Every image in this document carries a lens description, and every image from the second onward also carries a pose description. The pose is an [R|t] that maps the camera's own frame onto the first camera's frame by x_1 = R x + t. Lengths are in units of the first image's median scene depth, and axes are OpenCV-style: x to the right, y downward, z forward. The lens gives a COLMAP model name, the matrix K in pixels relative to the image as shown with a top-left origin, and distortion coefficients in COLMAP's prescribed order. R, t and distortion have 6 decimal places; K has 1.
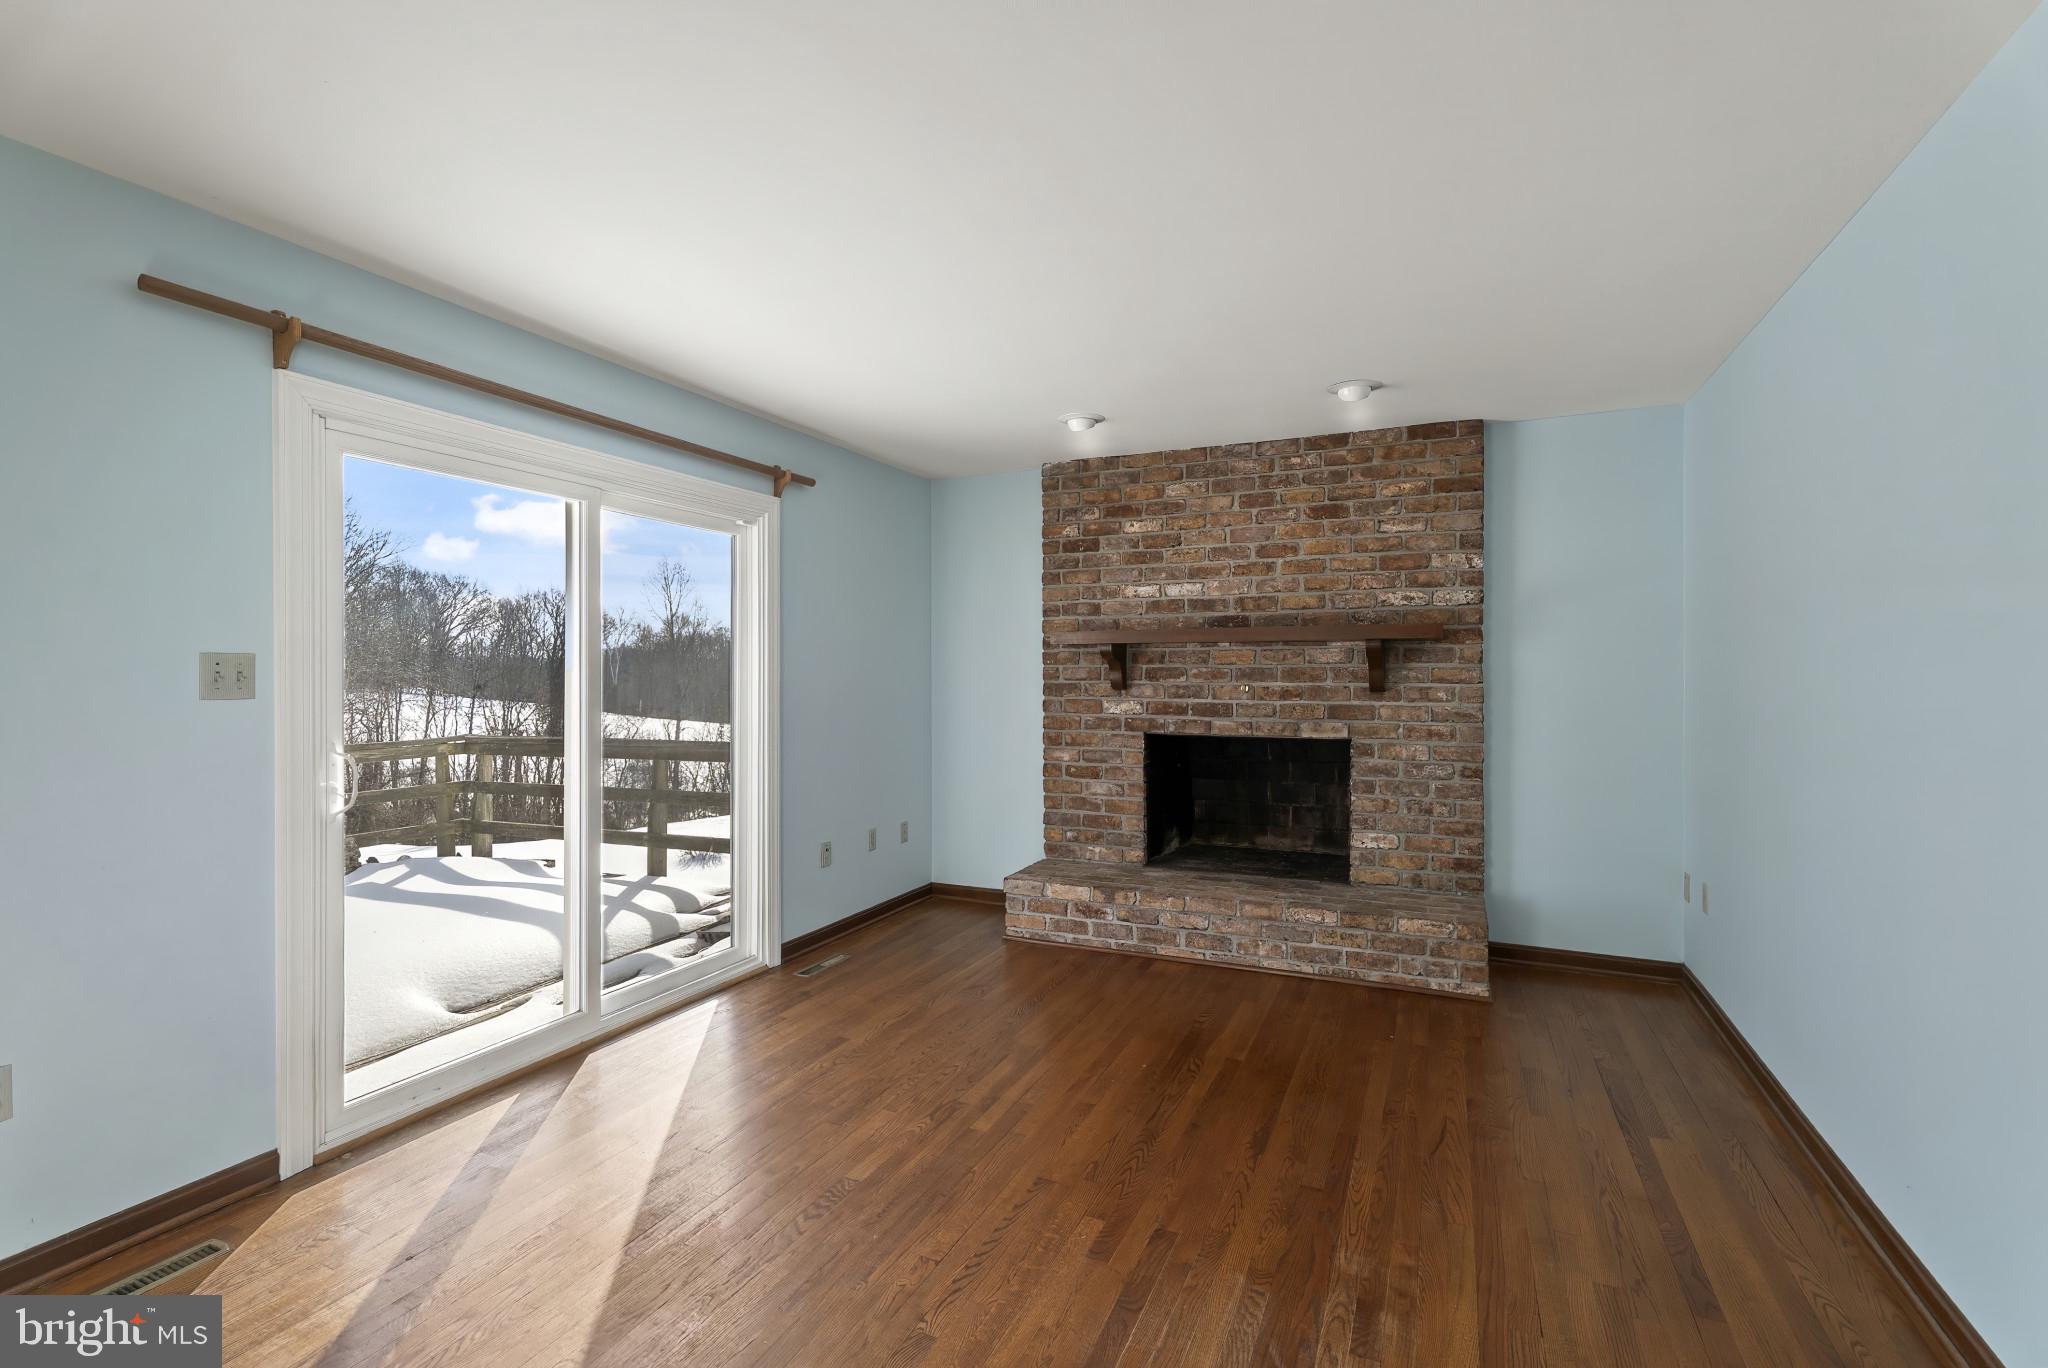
lens RADIAL K [[923.3, 0, 1022.8], [0, 923.3, 678.9], [0, 0, 1]] dist [0.000416, -0.000049]
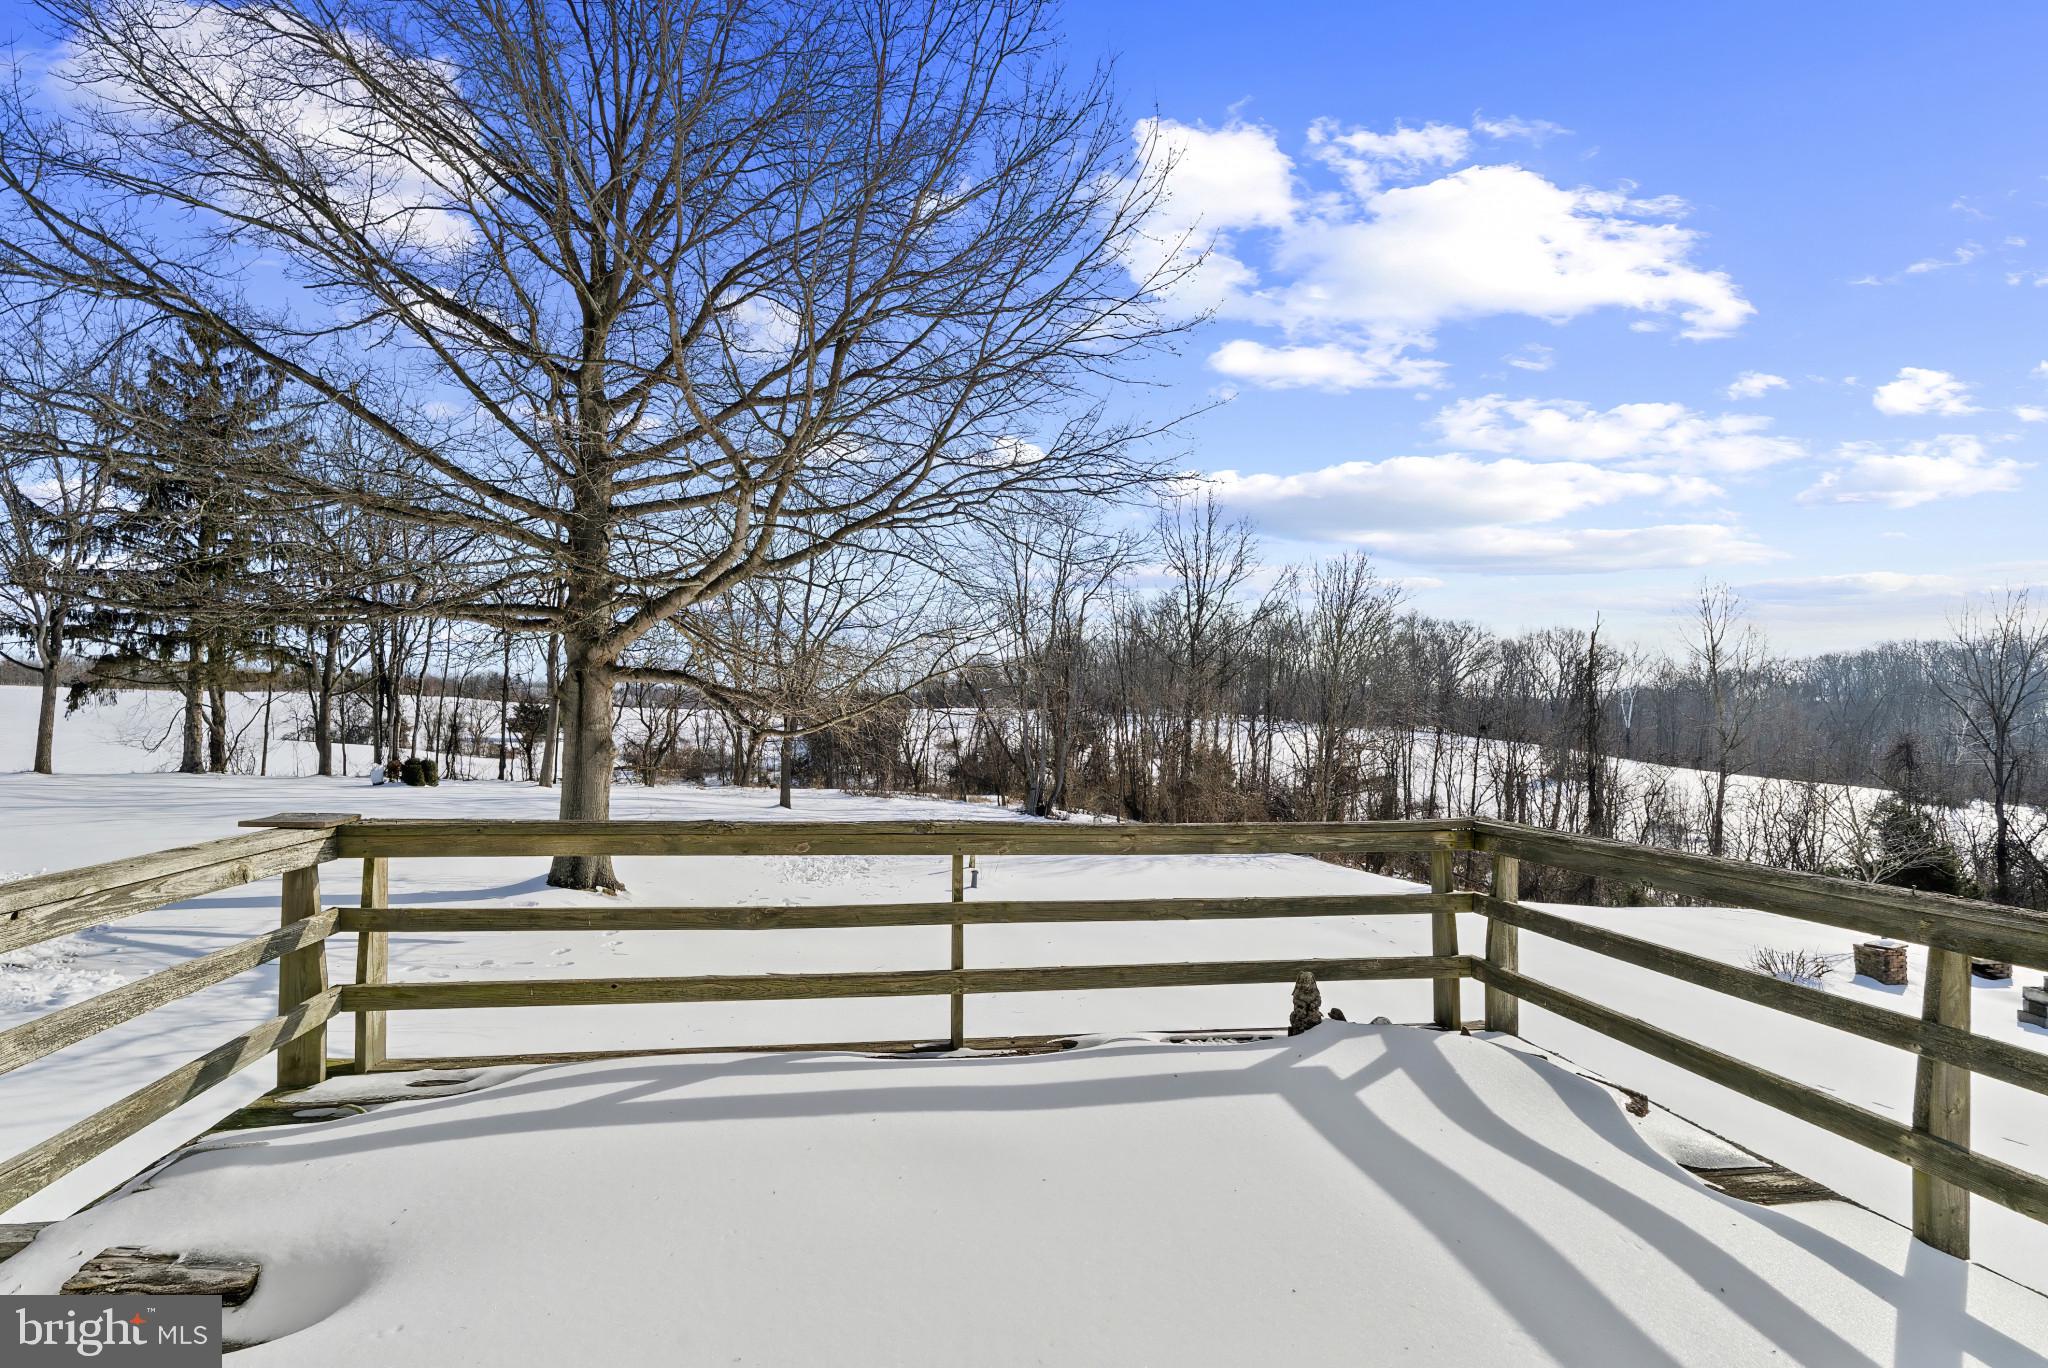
lens RADIAL K [[923.3, 0, 1022.8], [0, 923.3, 678.9], [0, 0, 1]] dist [0.000416, -0.000049]
pose [[0.545156, -0.020358, -0.838087, -0.349540], [-0.016810, 0.999239, -0.035207, -0.009617], [0.838166, 0.033281, 0.544399, 0.569913]]
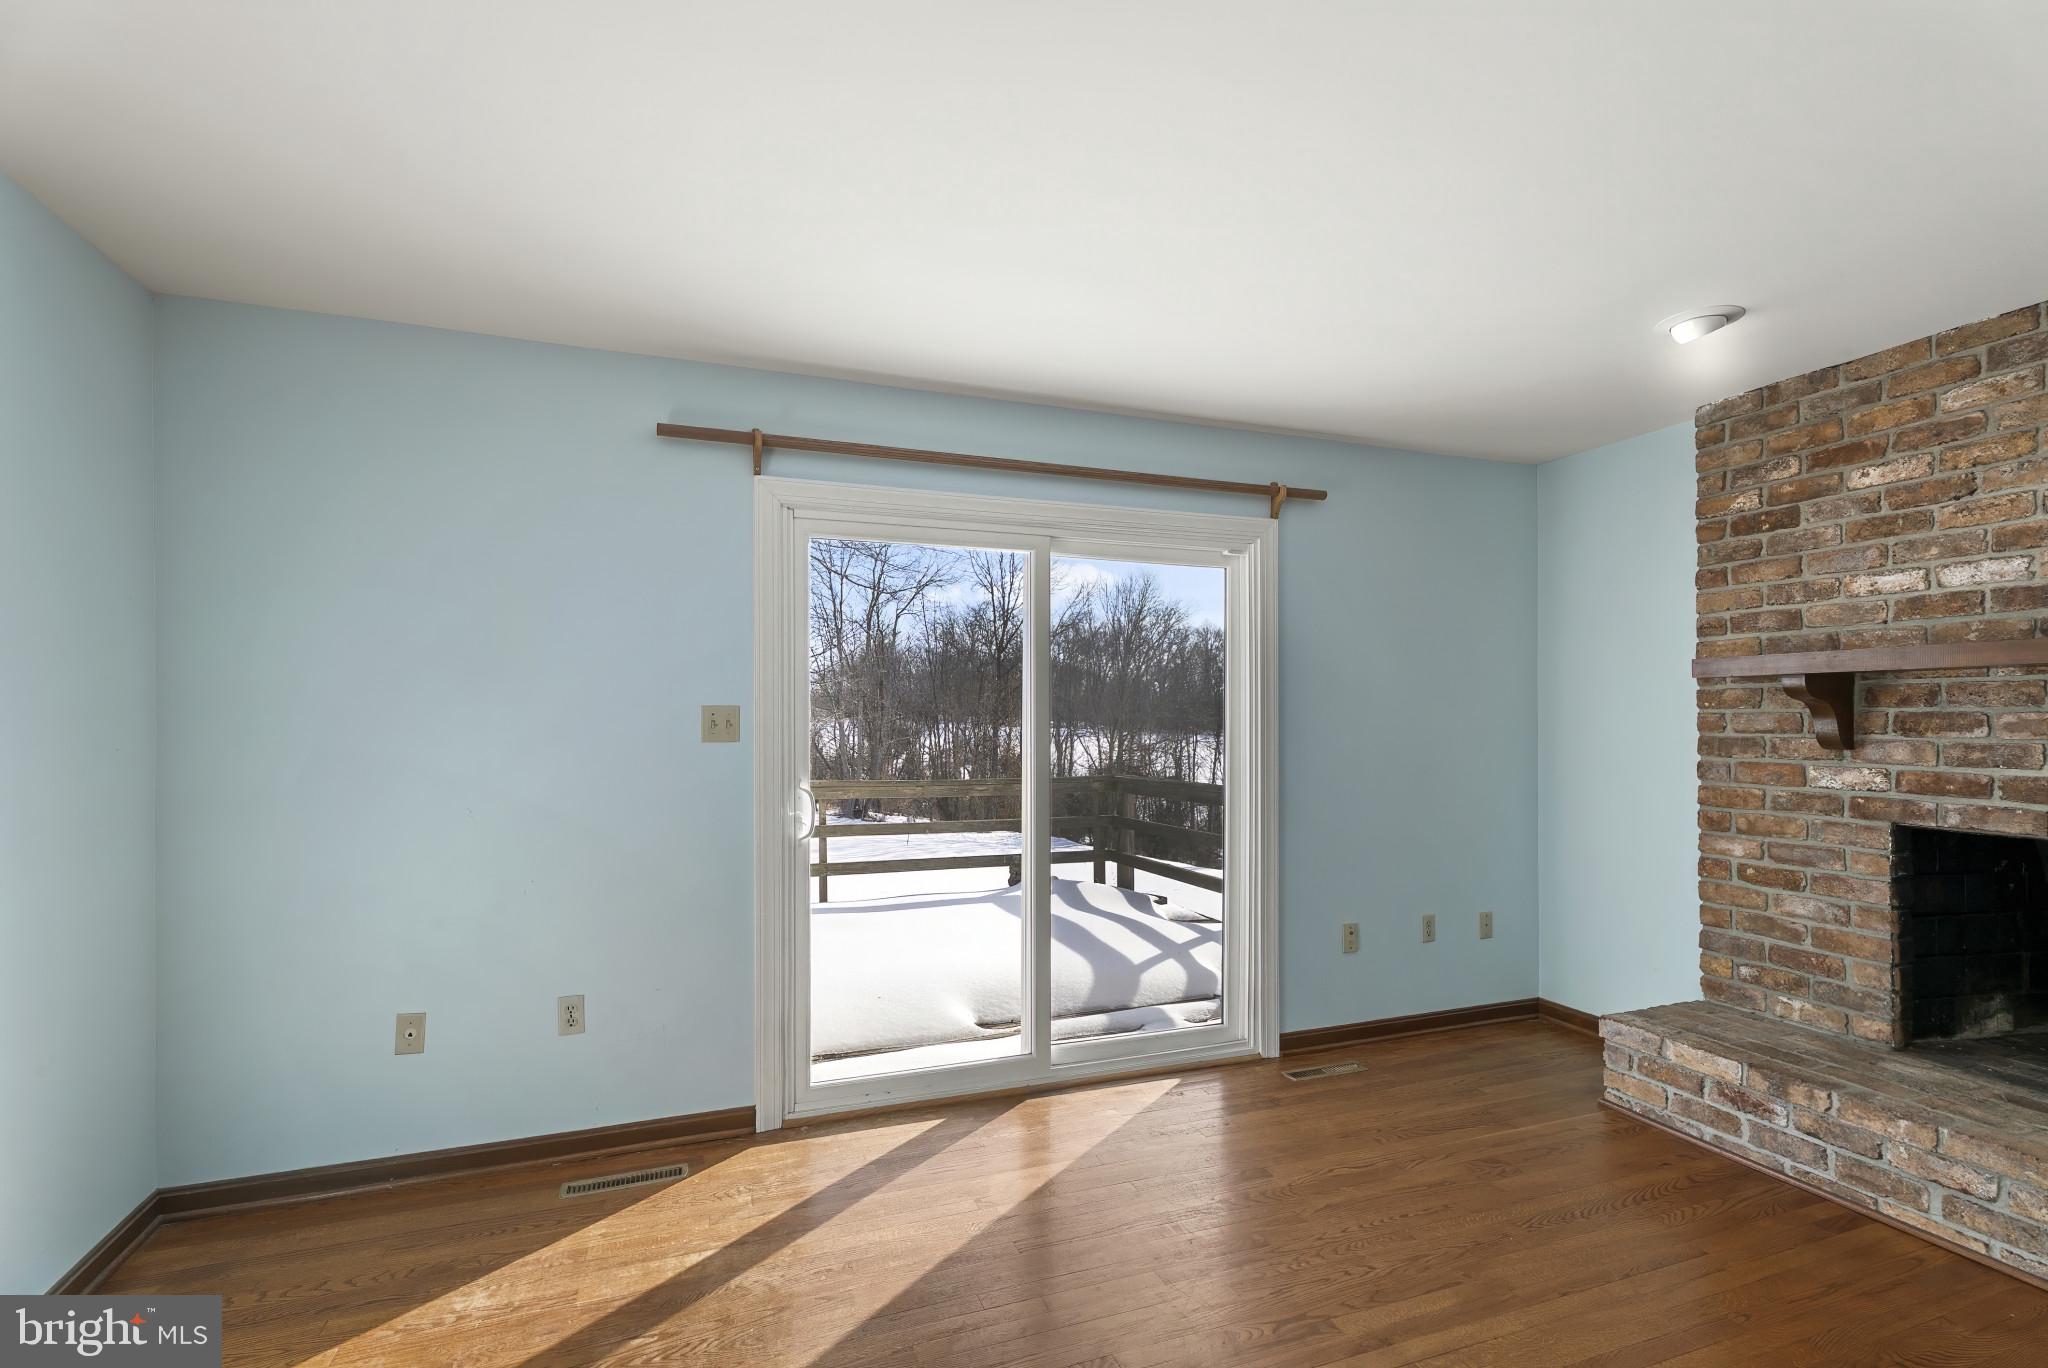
lens RADIAL K [[920.1, 0, 1024.2], [0, 920.1, 720.5], [0, 0, 1]] dist [0.001956, -0.000215]
pose [[0.702181, 0.002429, -0.711995, 0.162042], [-0.004779, 0.999988, -0.001301, -0.003835], [0.711983, 0.004316, 0.702184, 0.195520]]
